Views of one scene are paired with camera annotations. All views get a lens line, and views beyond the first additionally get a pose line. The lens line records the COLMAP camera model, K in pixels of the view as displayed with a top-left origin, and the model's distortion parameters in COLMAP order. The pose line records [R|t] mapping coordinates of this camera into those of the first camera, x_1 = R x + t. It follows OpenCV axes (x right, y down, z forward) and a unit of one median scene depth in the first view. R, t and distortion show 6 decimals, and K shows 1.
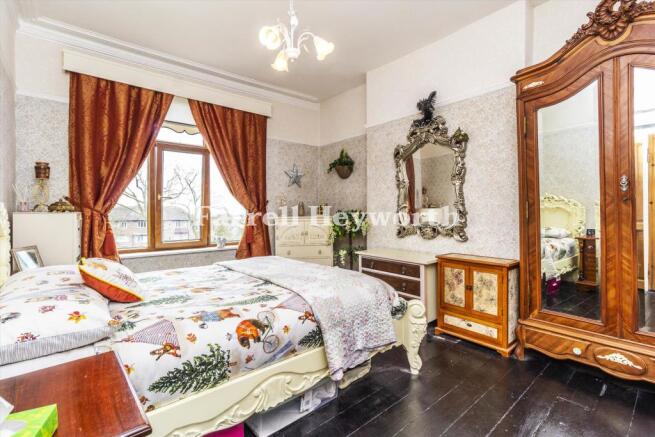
lens RADIAL K [[302.5, 0, 325.9], [0, 302.5, 215.1], [0, 0, 1]] dist [0.000747, 0.000925]
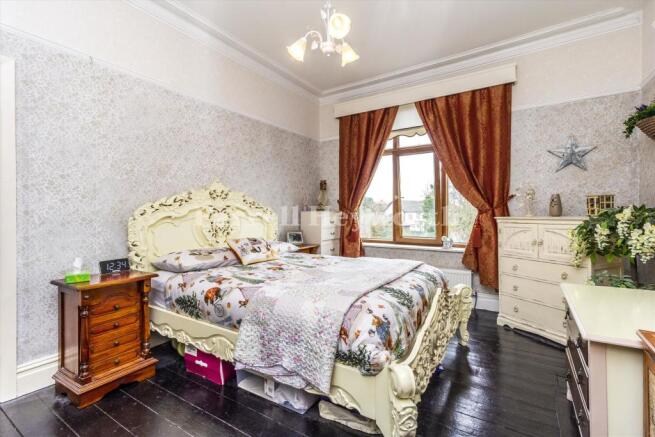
lens RADIAL K [[302.5, 0, 327.2], [0, 302.5, 214.3], [0, 0, 1]] dist [0.000747, 0.000925]
pose [[0.283635, 0.010793, -0.958872, 0.480428], [-0.005487, 0.999939, 0.009633, -0.005347], [0.958917, 0.002529, 0.283676, 0.421189]]
